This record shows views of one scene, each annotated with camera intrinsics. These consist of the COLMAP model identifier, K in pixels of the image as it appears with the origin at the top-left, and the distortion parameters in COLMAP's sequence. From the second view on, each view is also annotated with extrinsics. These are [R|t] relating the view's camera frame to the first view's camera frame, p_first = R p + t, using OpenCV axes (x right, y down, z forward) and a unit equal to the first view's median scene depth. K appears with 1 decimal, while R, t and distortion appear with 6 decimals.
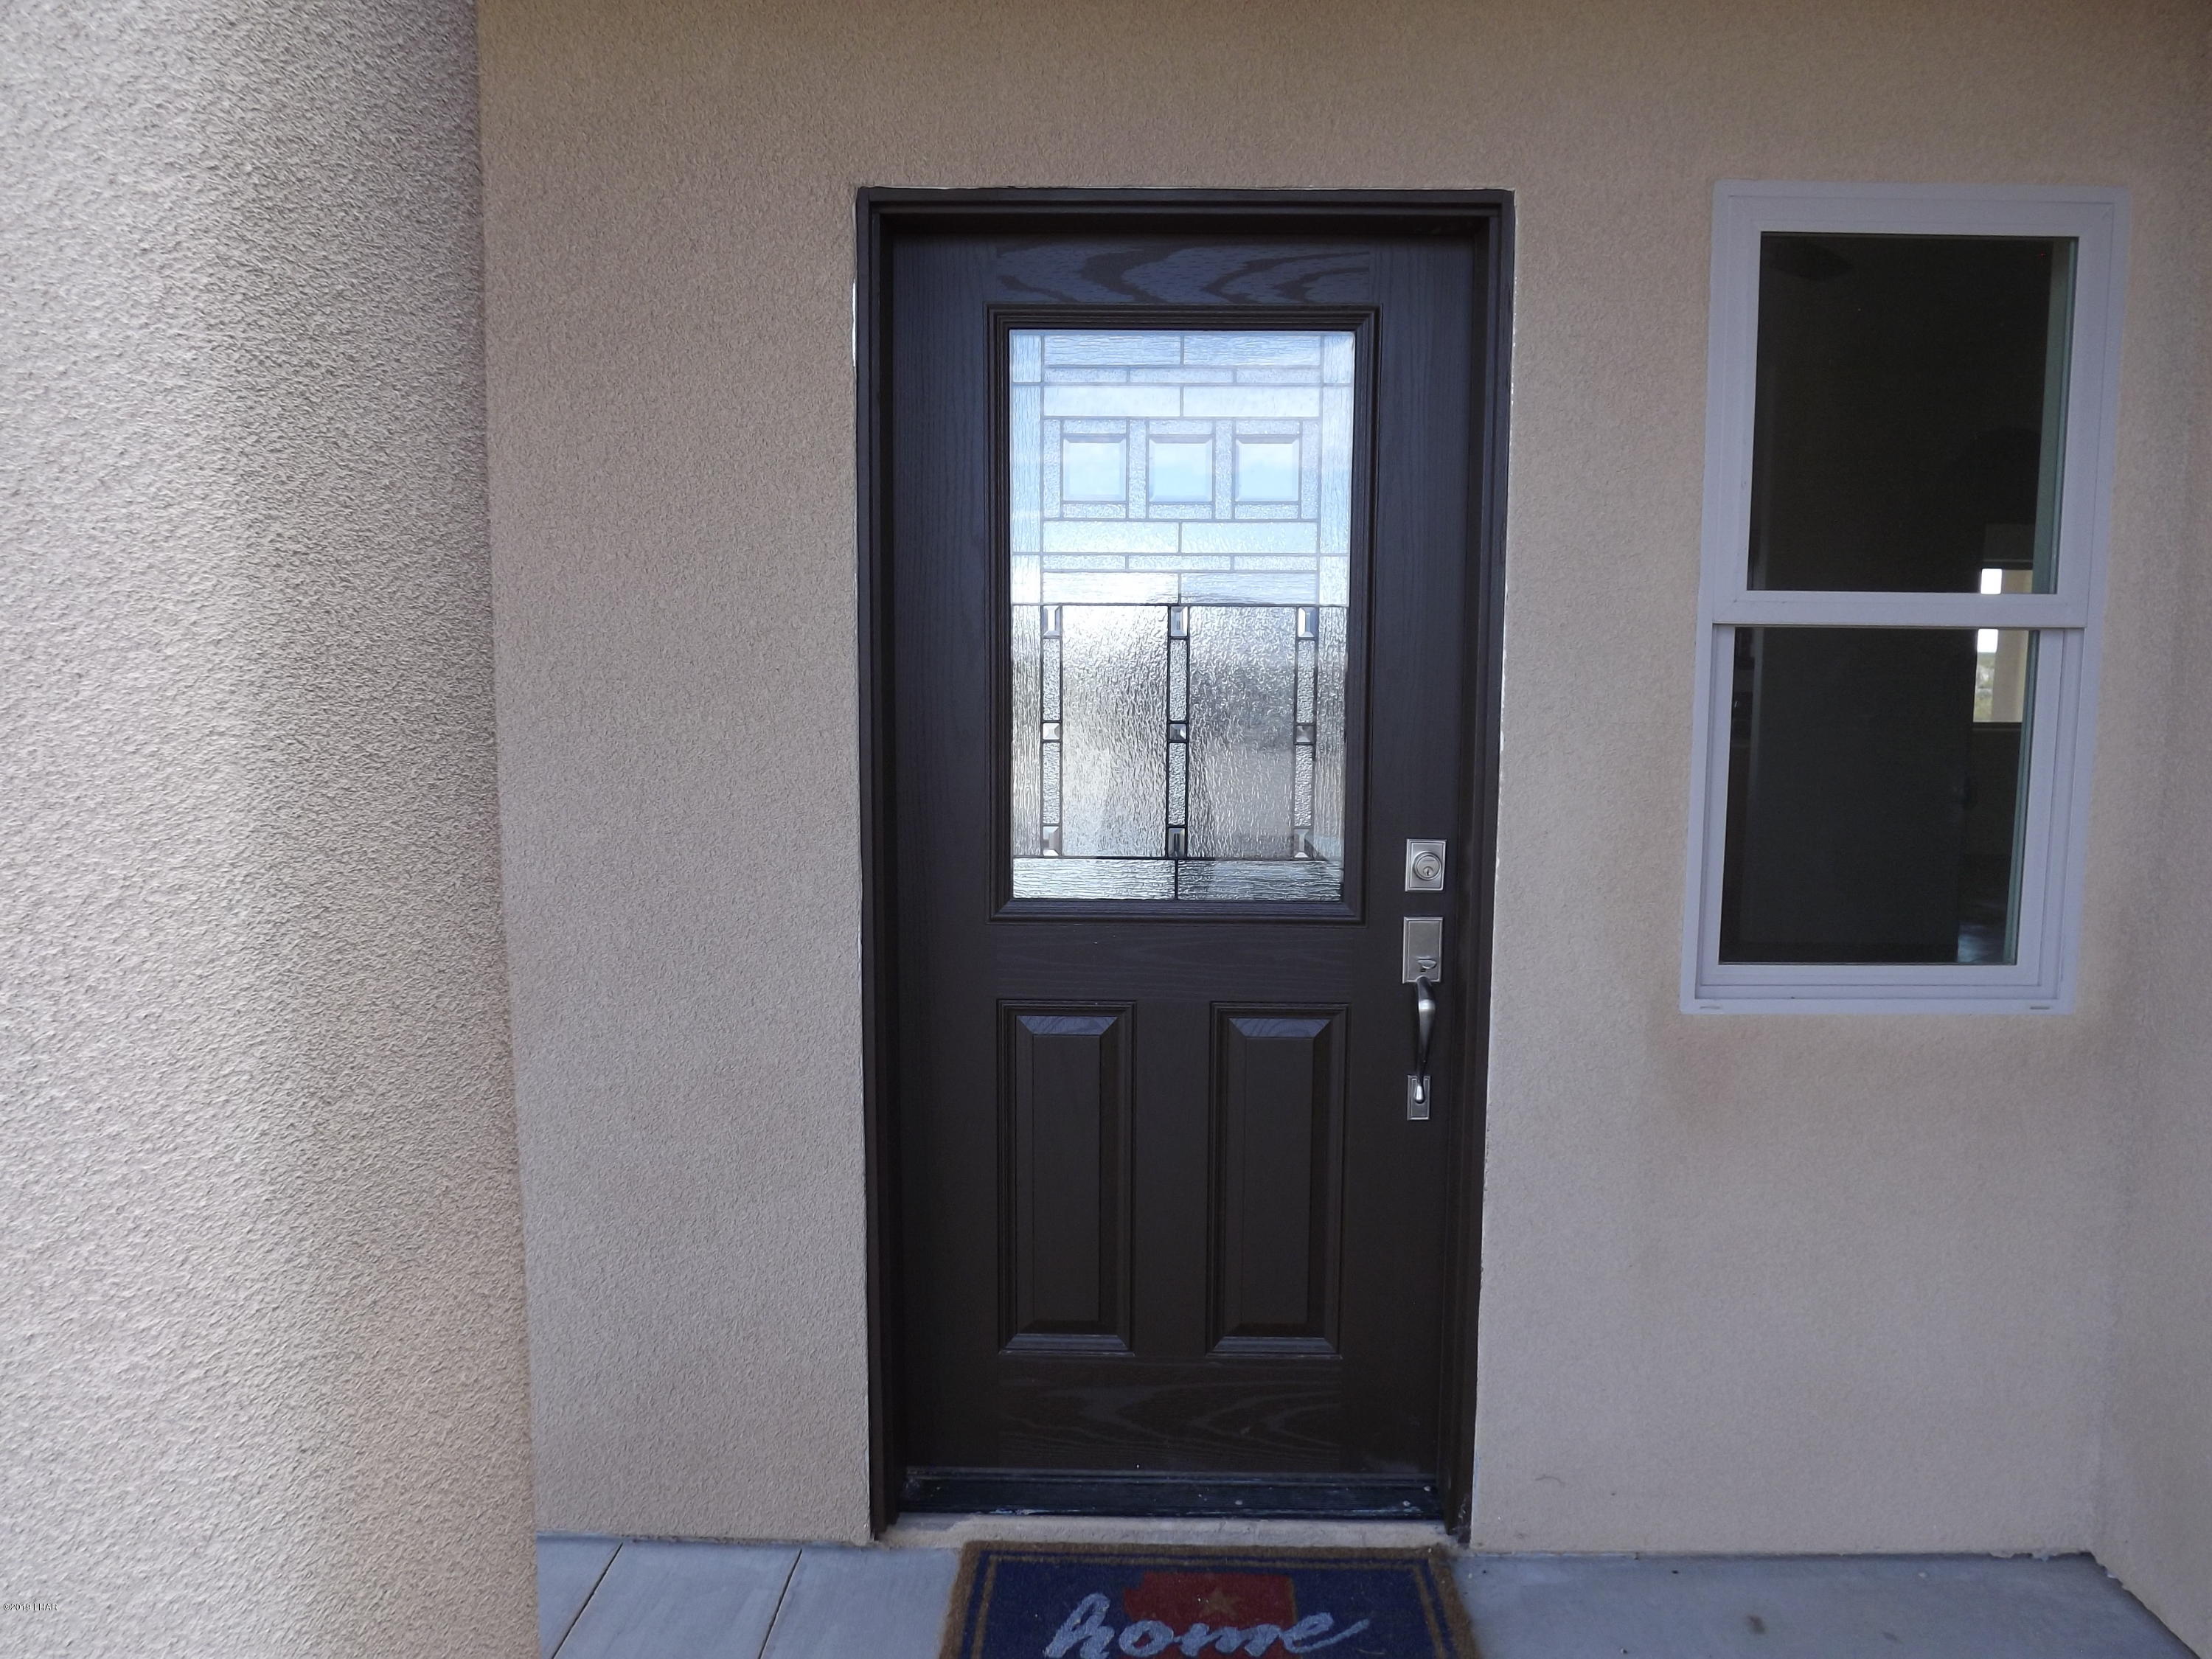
lens RADIAL K [[1633.4, 0, 1031.4], [0, 1633.4, 868.4], [0, 0, 1]] dist [-0.025920, 0.000084]
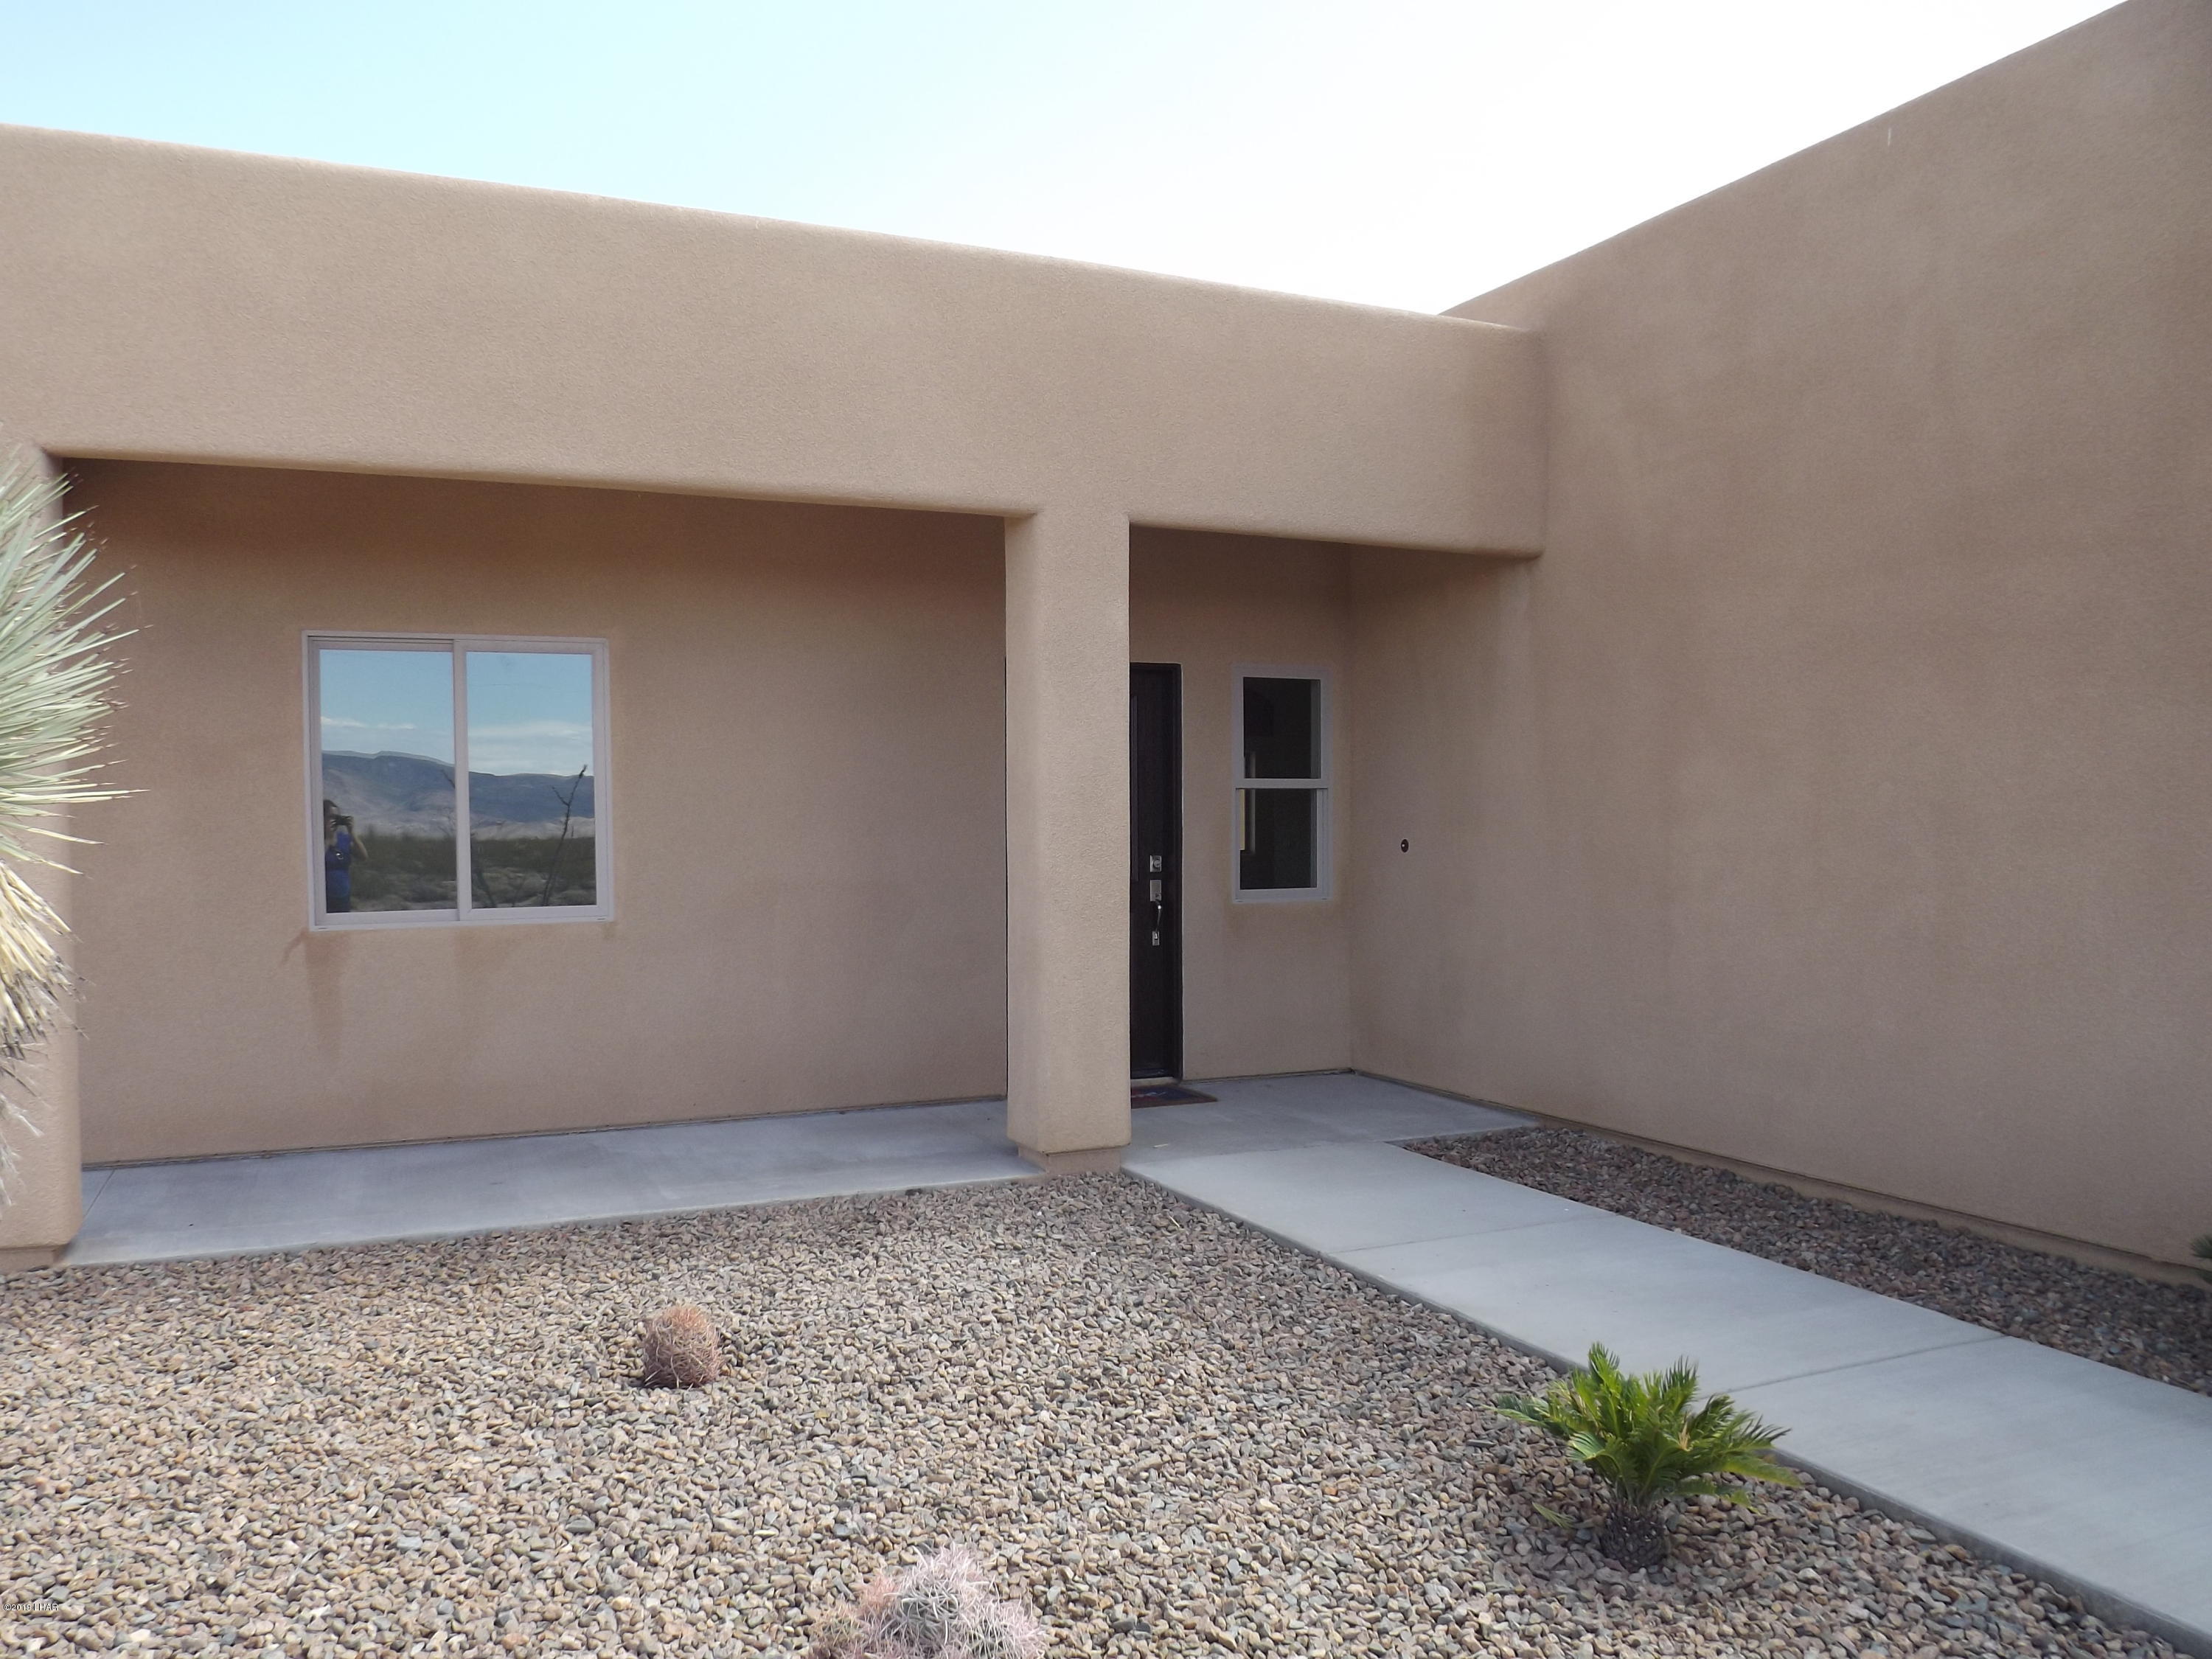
lens RADIAL K [[1633.4, 0, 1031.4], [0, 1633.4, 868.4], [0, 0, 1]] dist [-0.025920, 0.000084]
pose [[0.905441, -0.019950, 0.424003, -1.389356], [0.055217, 0.995943, -0.071054, 0.231073], [-0.420865, 0.087748, 0.902869, -1.852903]]
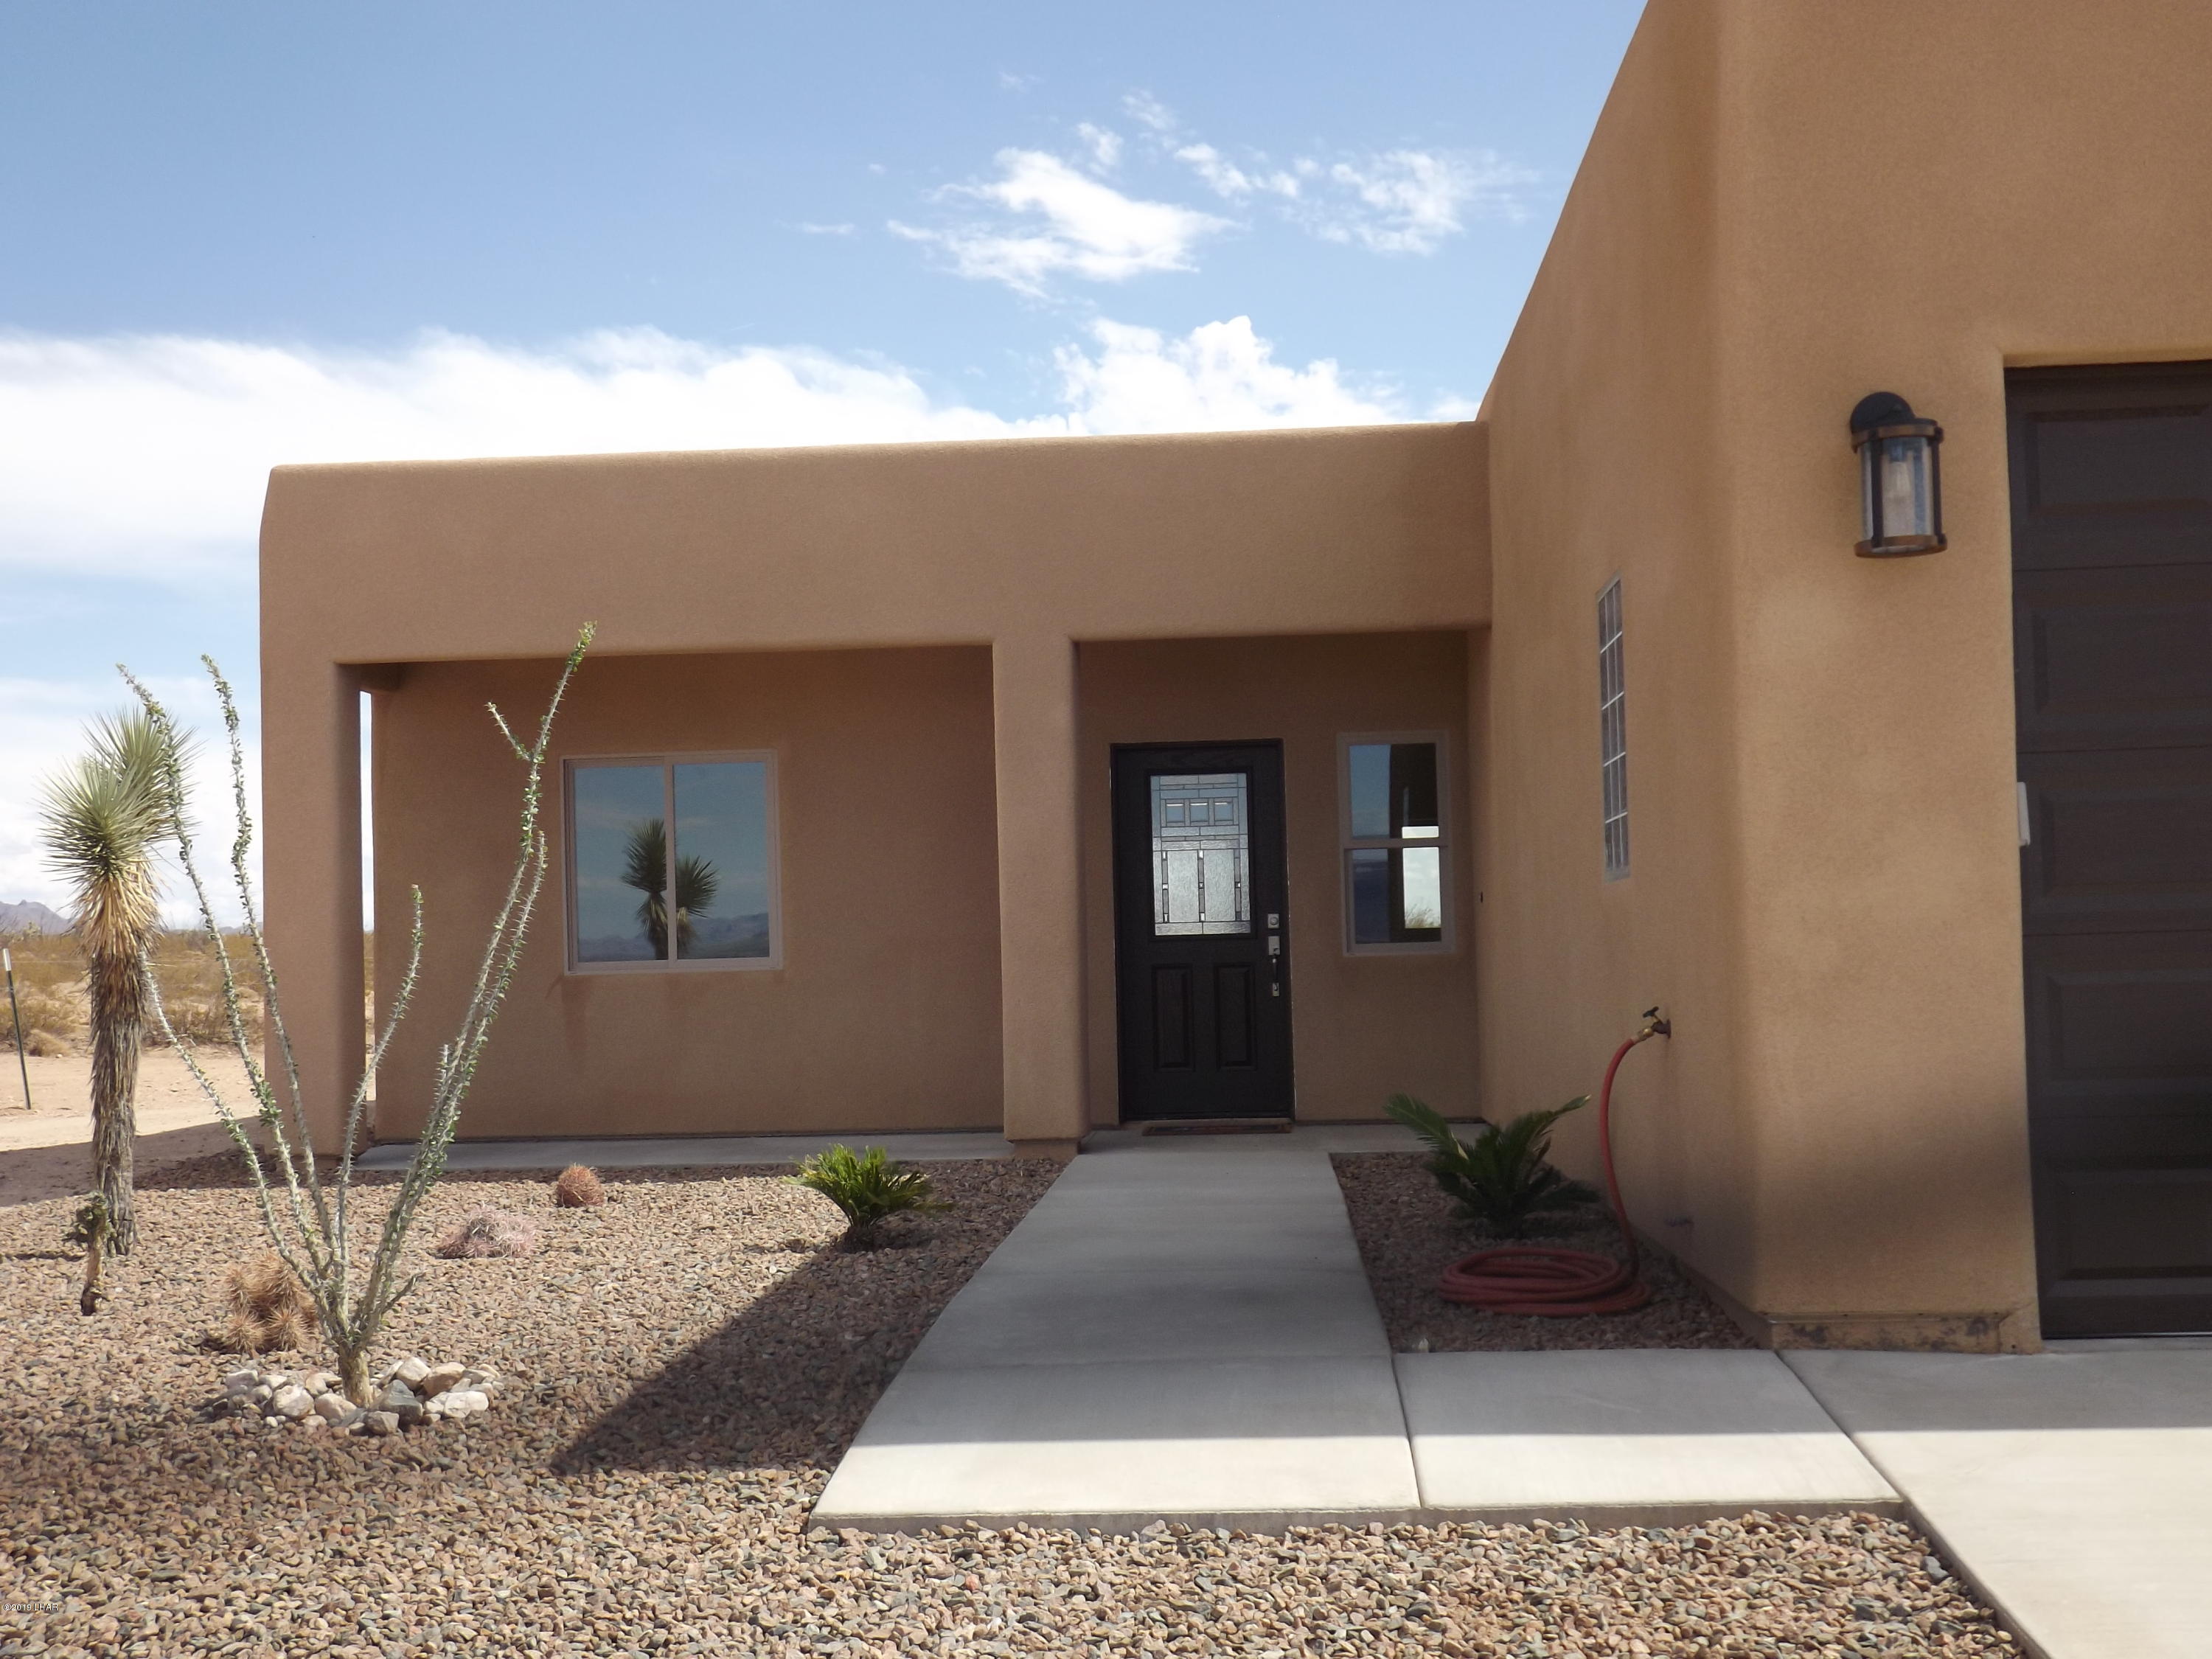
lens RADIAL K [[2530.5, 0, 1106.0], [0, 2530.5, 829.5], [0, 0, 1]] dist [0.090725, 0.004711]
pose [[0.999263, -0.026278, -0.027978, 0.042743], [0.021053, 0.984706, -0.172950, 0.766056], [0.032095, 0.172233, 0.984533, -4.559860]]
